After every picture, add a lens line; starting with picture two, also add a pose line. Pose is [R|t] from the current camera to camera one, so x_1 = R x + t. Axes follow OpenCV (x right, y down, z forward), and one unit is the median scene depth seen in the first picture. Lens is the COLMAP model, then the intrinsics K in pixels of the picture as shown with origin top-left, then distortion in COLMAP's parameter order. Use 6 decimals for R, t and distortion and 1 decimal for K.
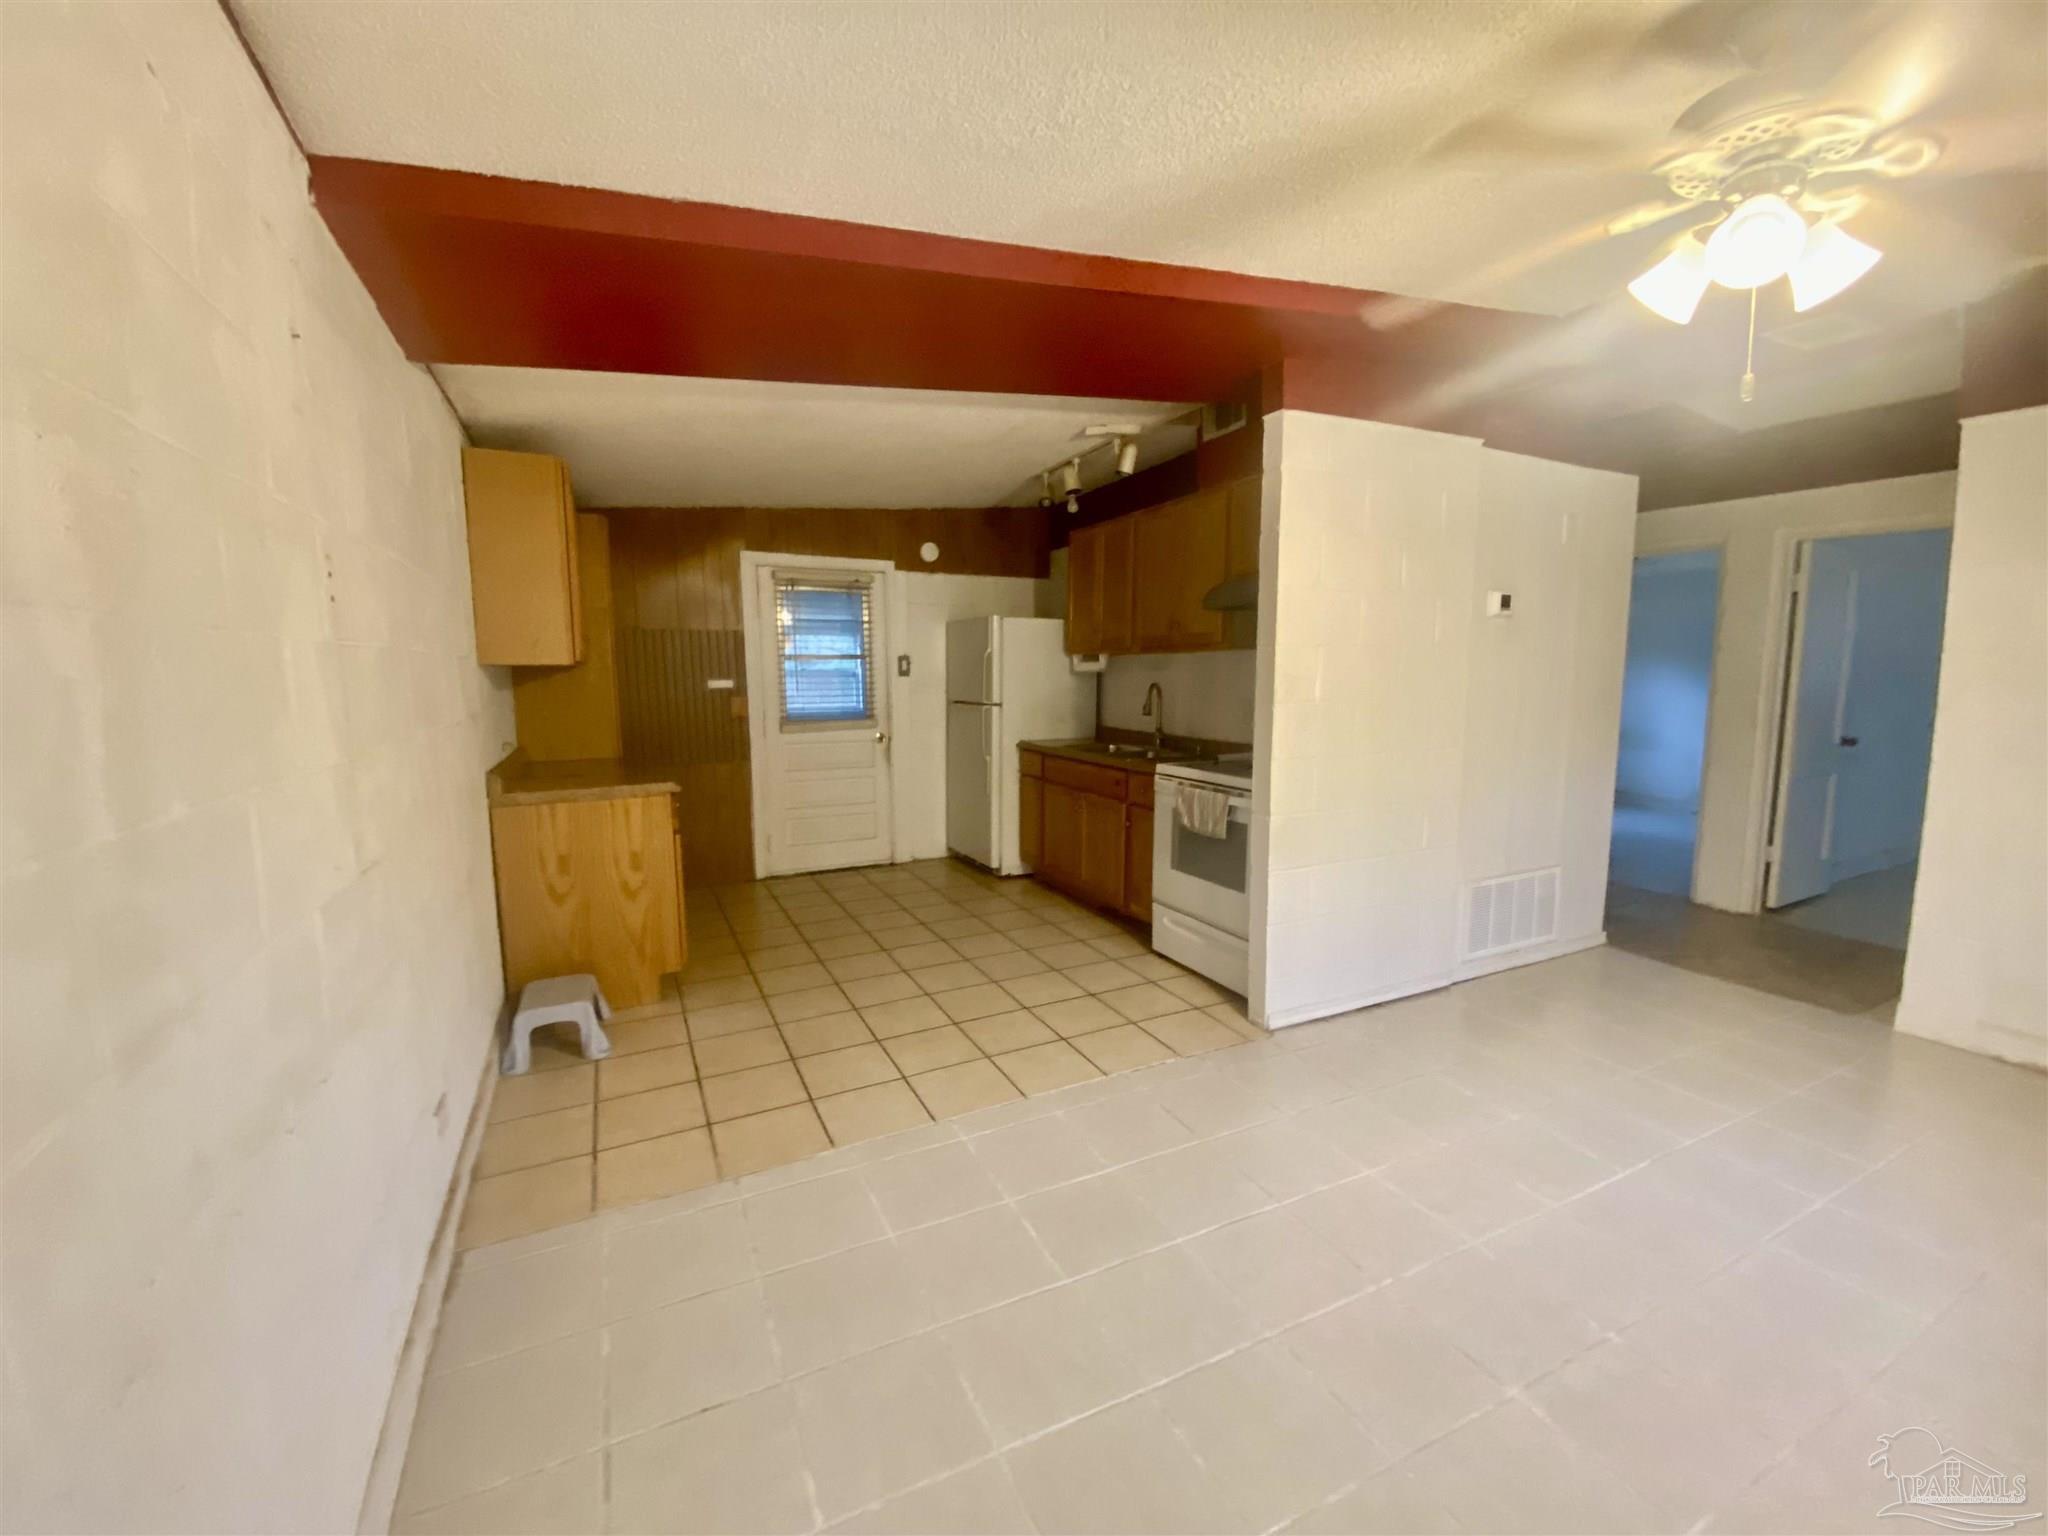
lens RADIAL K [[821.2, 0, 1005.9], [0, 821.2, 769.9], [0, 0, 1]] dist [0.014268, -0.017647]
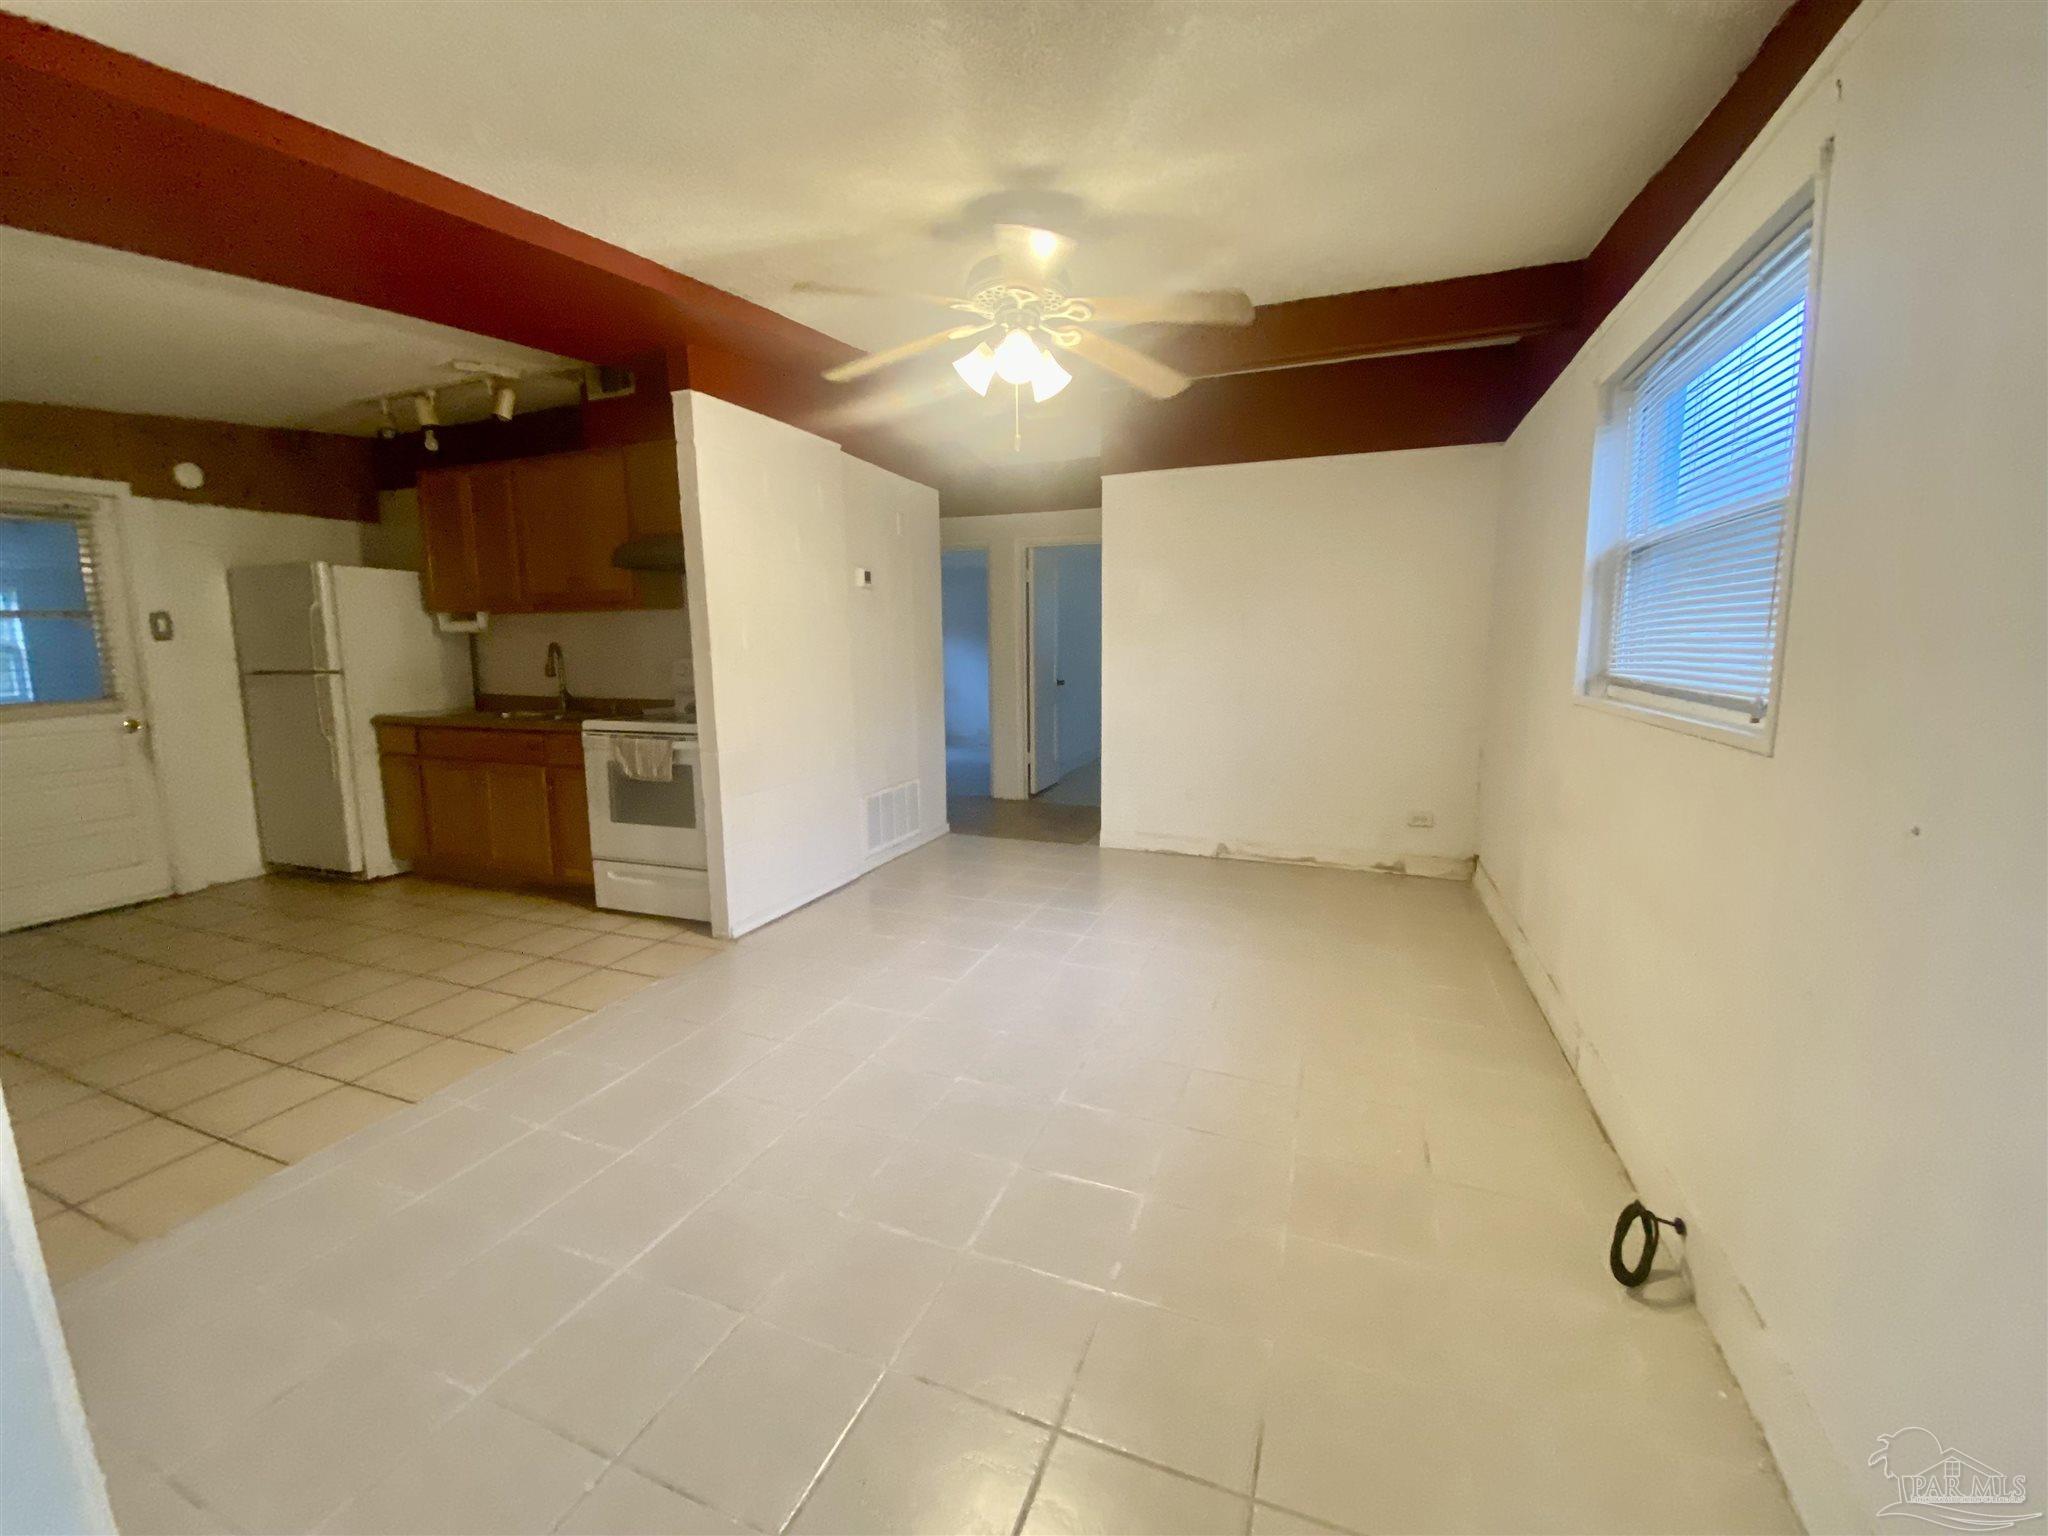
lens RADIAL K [[821.2, 0, 1005.9], [0, 821.2, 769.9], [0, 0, 1]] dist [0.014268, -0.017647]
pose [[0.735846, -0.101791, 0.669455, -0.110294], [0.084398, 0.994715, 0.058479, 0.035158], [-0.671869, 0.013469, 0.740548, -0.082103]]
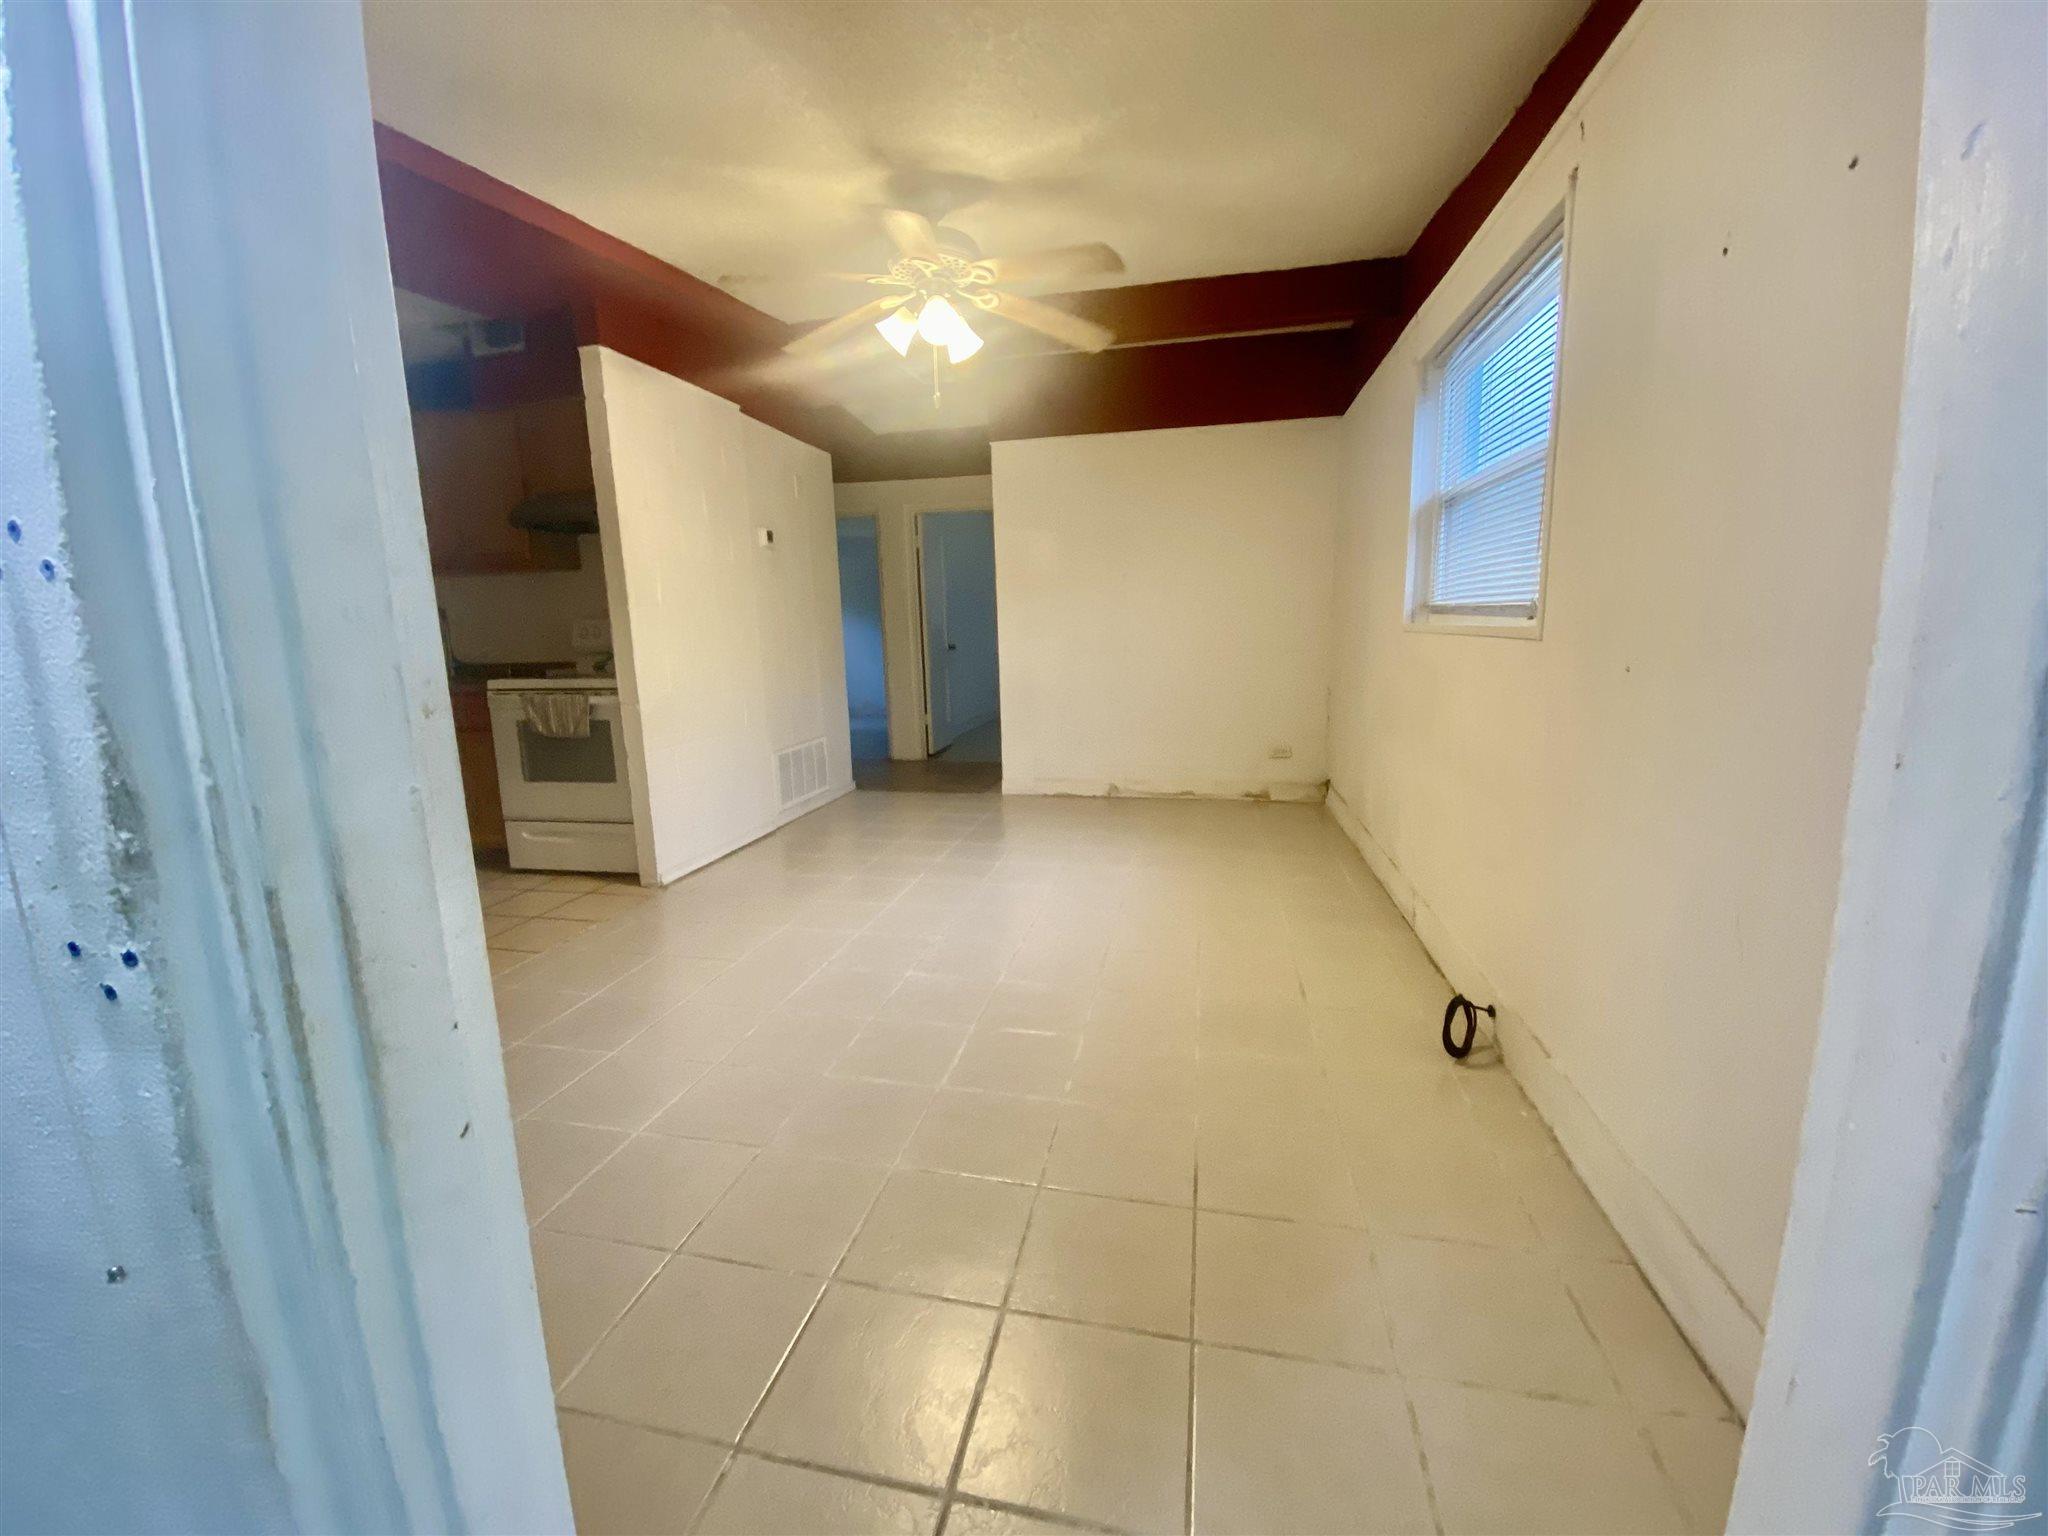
lens RADIAL K [[821.2, 0, 1005.9], [0, 821.2, 769.9], [0, 0, 1]] dist [0.014268, -0.017647]
pose [[0.621615, -0.145149, 0.769758, -0.197194], [0.113342, 0.989007, 0.094963, 0.071524], [-0.775080, 0.028215, 0.631233, -0.100208]]
